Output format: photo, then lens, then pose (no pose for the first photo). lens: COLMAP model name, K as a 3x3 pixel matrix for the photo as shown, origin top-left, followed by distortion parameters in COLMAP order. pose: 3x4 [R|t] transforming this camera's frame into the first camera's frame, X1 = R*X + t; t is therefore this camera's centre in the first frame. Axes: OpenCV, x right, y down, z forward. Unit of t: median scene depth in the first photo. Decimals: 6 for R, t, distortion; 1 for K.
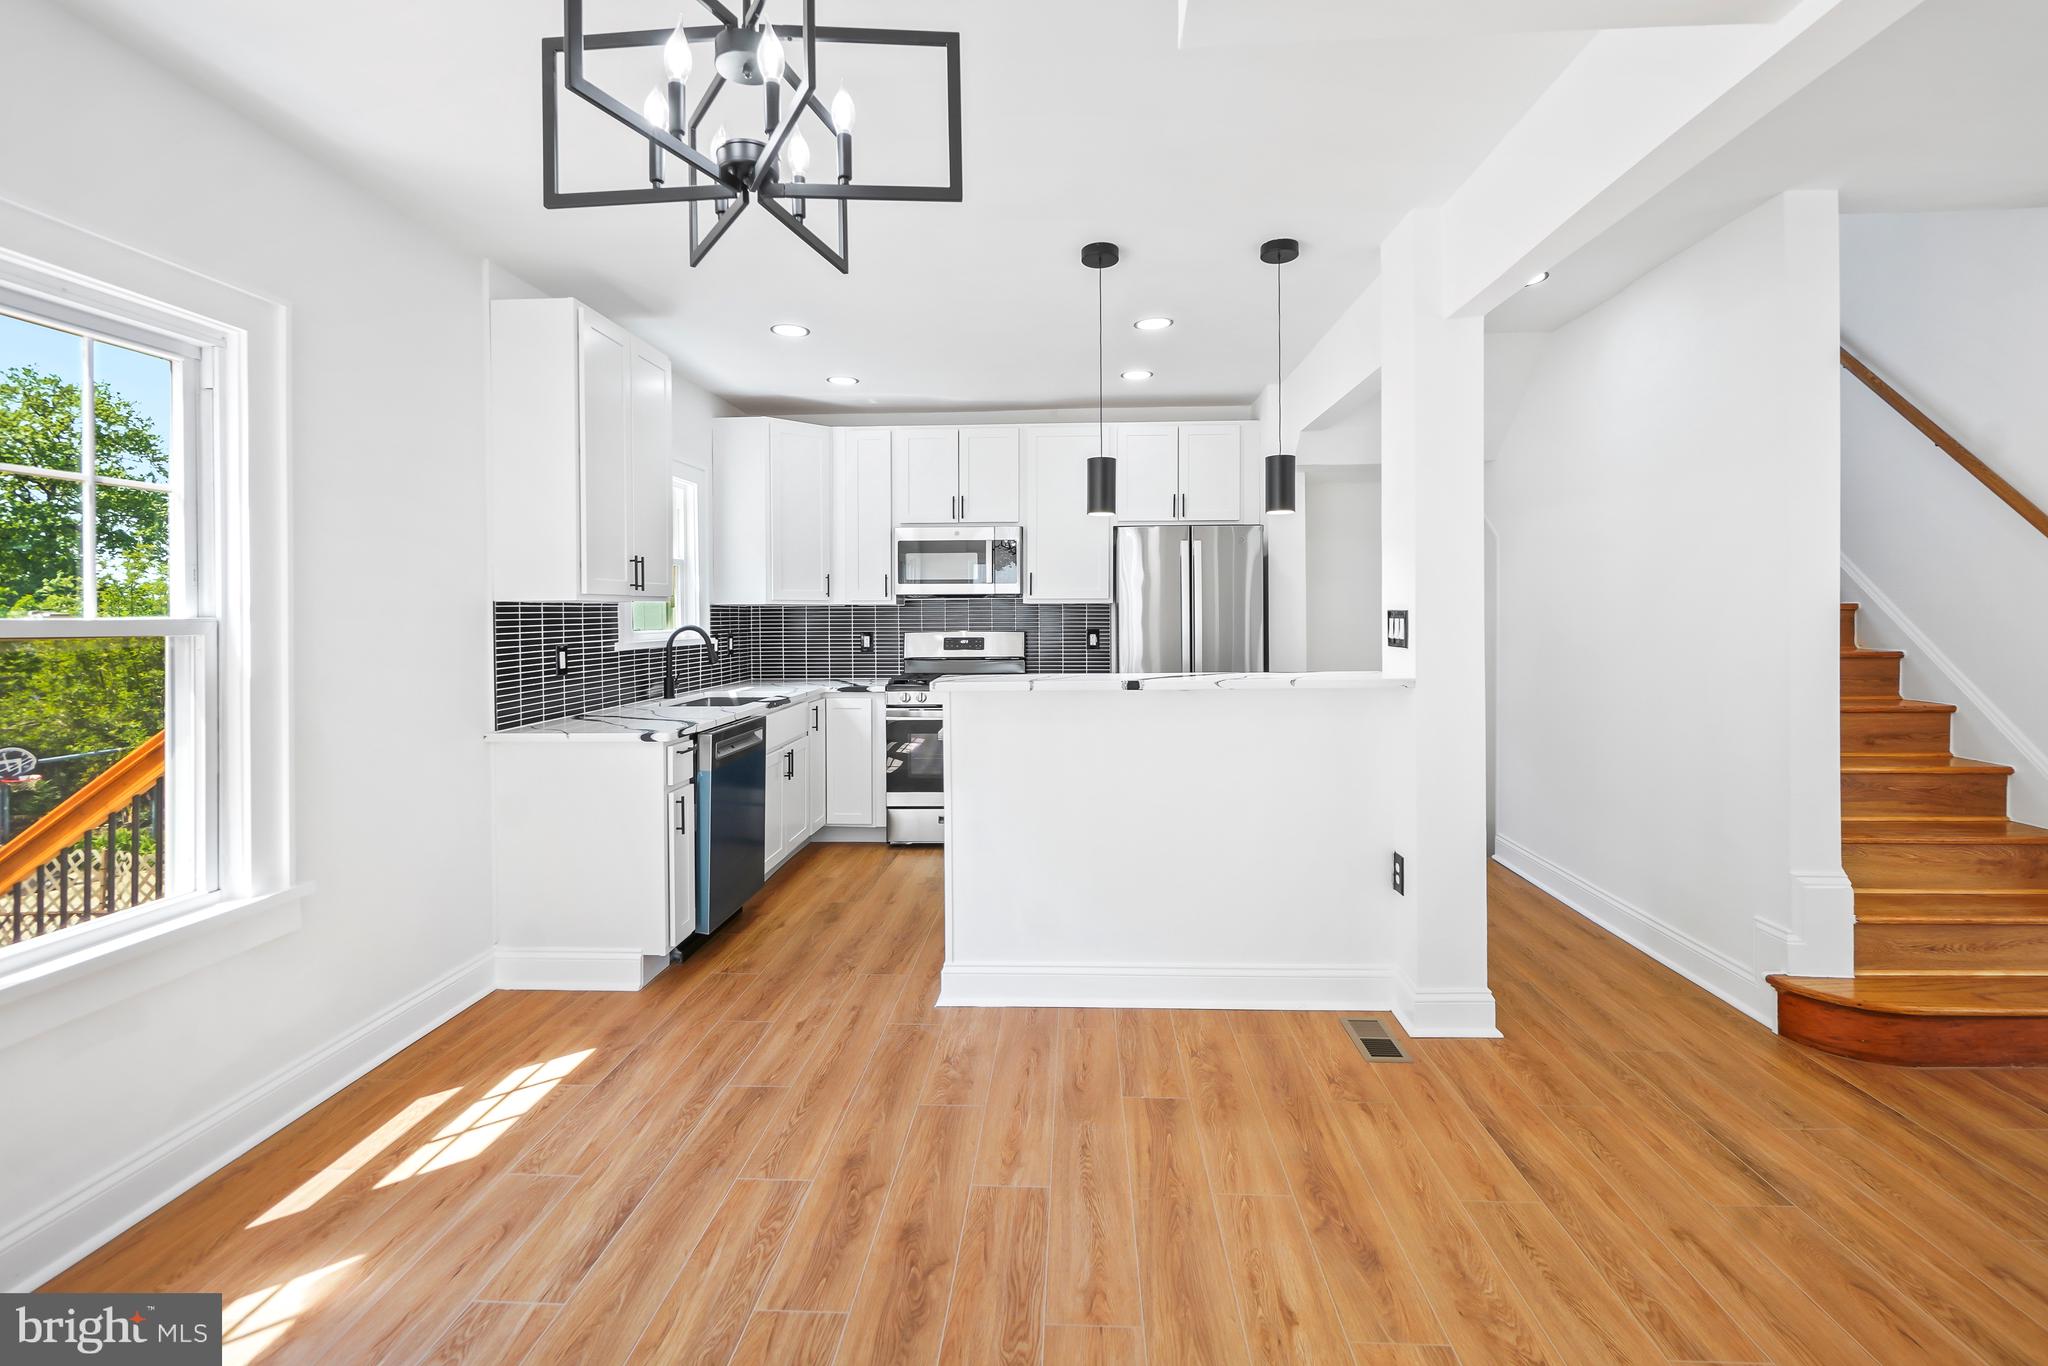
lens RADIAL K [[918.5, 0, 1033.2], [0, 918.5, 620.2], [0, 0, 1]] dist [-0.002780, -0.001037]
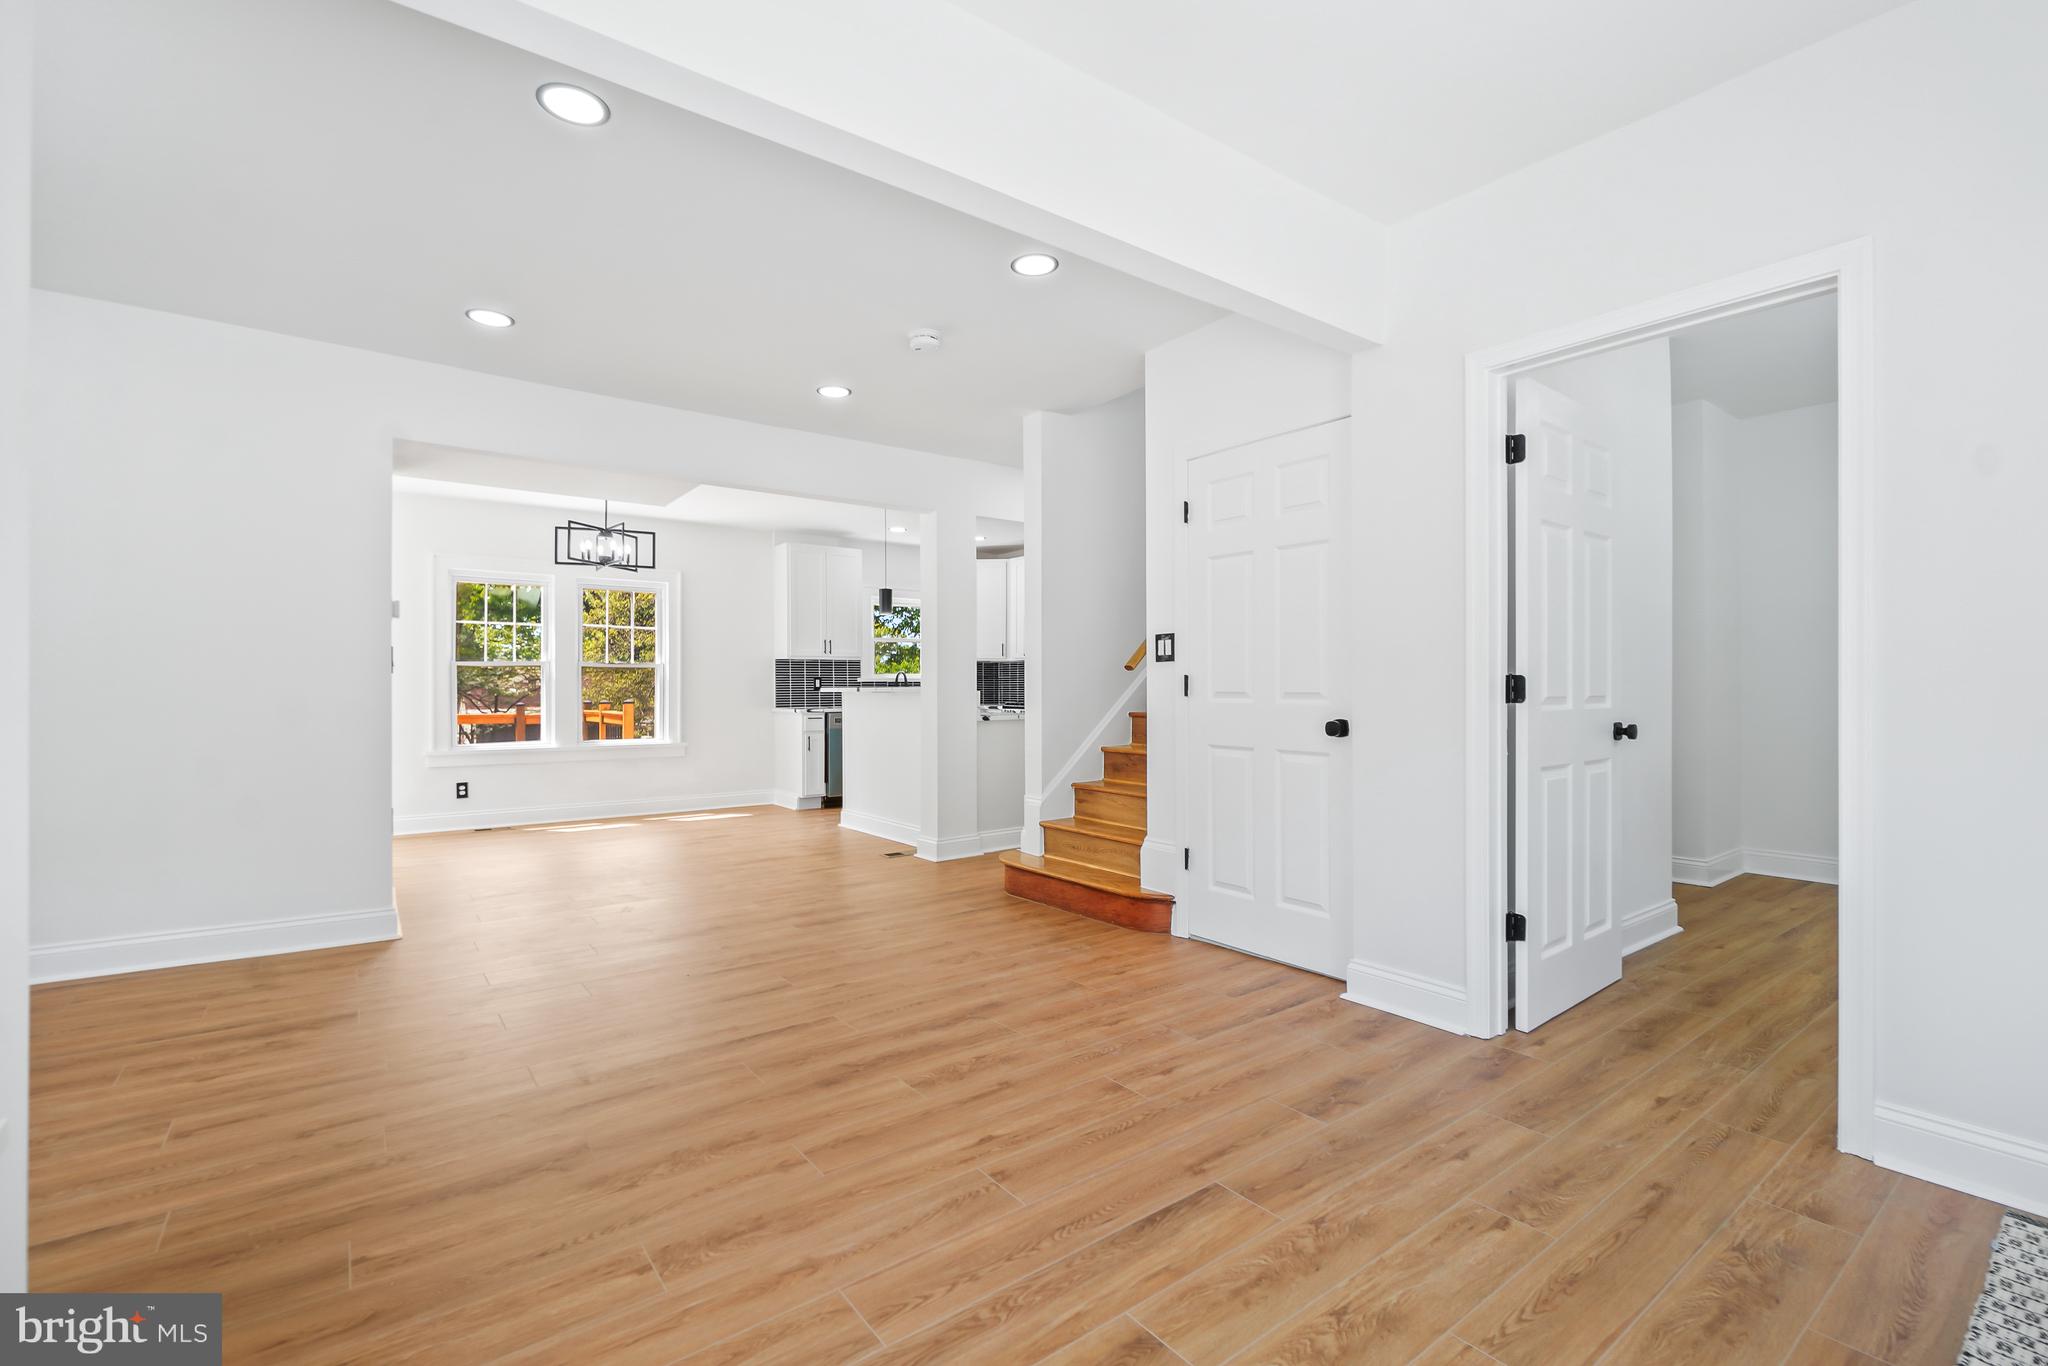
lens RADIAL K [[903.6, 0, 1031.5], [0, 903.6, 687.3], [0, 0, 1]] dist [-0.000652, -0.000644]
pose [[0.643490, 0.005759, -0.765433, 2.064287], [-0.007467, 0.999971, 0.001246, 0.057202], [0.765418, 0.004914, 0.643515, -0.129852]]
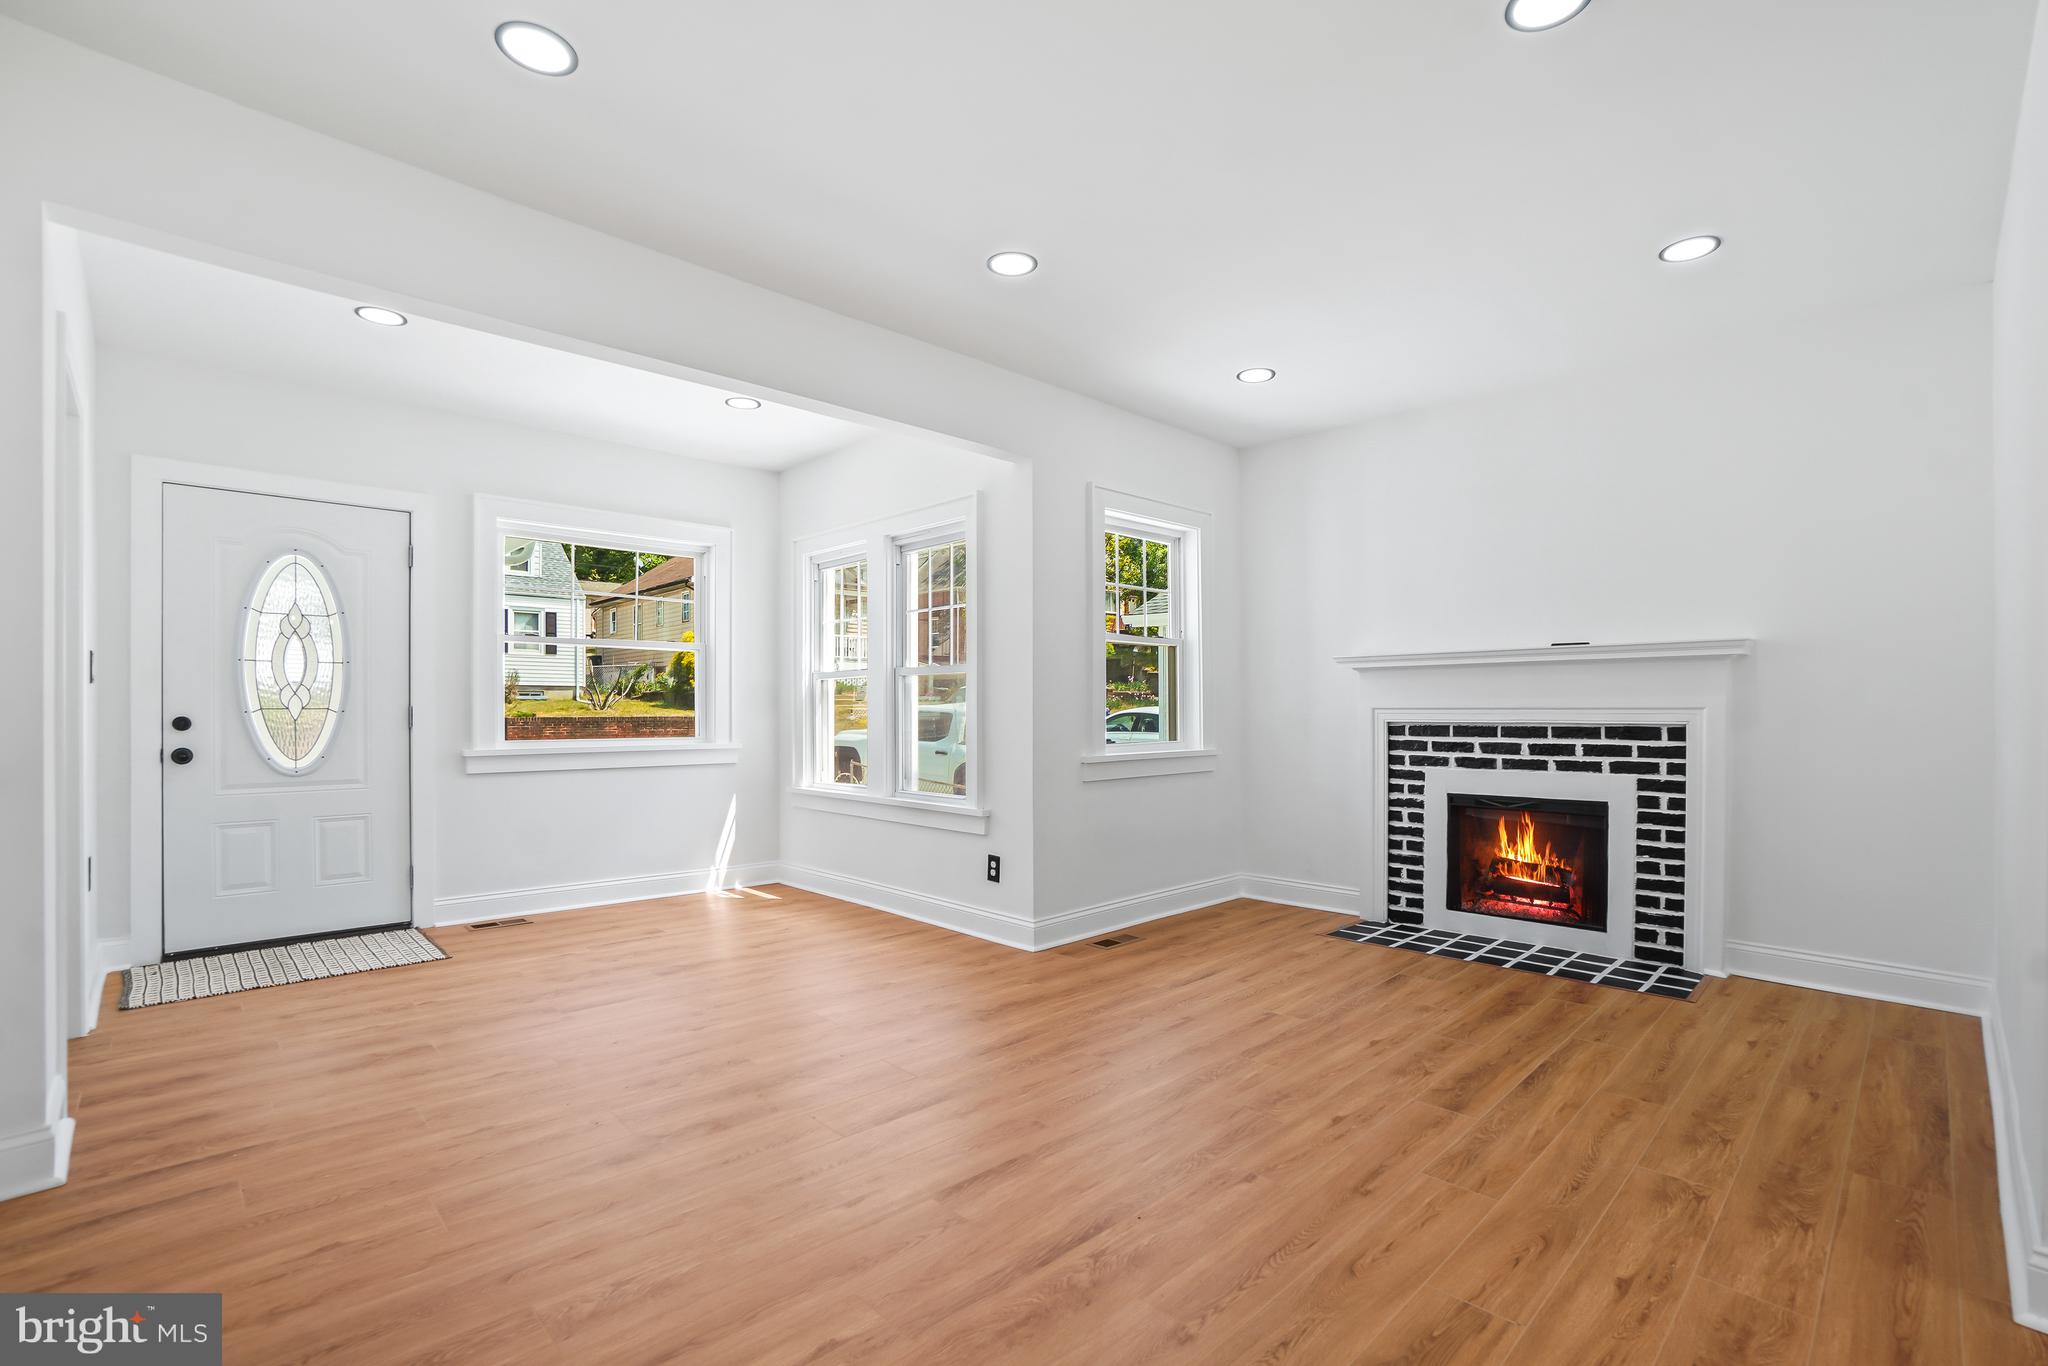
lens RADIAL K [[920.4, 0, 1027.6], [0, 920.4, 710.2], [0, 0, 1]] dist [-0.062757, 0.022258]
pose [[-0.733908, 0.007549, 0.679207, 0.519259], [0.011266, 0.999936, 0.001059, 0.063861], [-0.679155, 0.008429, -0.733946, 0.804302]]
